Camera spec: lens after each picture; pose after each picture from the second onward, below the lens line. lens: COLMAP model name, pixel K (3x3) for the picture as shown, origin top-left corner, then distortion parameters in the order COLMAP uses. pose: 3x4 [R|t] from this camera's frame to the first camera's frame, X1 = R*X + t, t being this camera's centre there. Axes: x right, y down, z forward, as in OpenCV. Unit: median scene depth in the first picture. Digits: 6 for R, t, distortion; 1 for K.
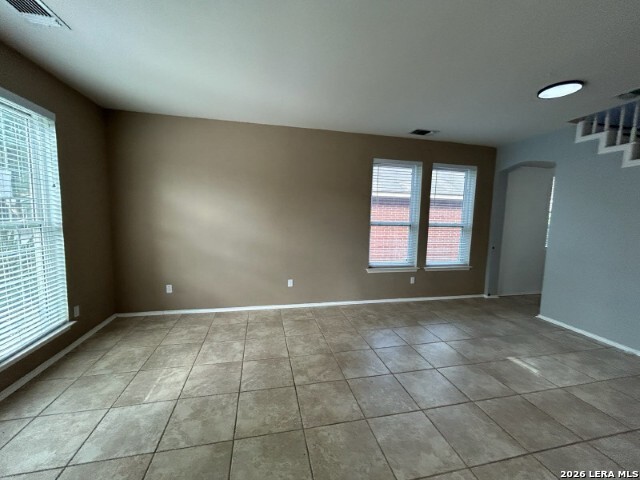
lens RADIAL K [[258.8, 0, 318.3], [0, 258.8, 240.6], [0, 0, 1]] dist [-0.000259, -0.000038]
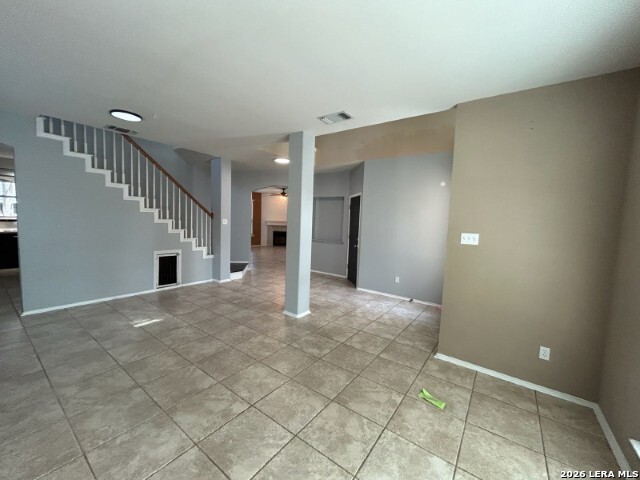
lens RADIAL K [[258.8, 0, 317.9], [0, 258.8, 239.2], [0, 0, 1]] dist [-0.000259, -0.000038]
pose [[-0.655139, -0.105899, 0.748050, -0.762284], [0.023809, 0.986742, 0.160541, -0.146138], [-0.755133, 0.122987, -0.643932, 1.176365]]
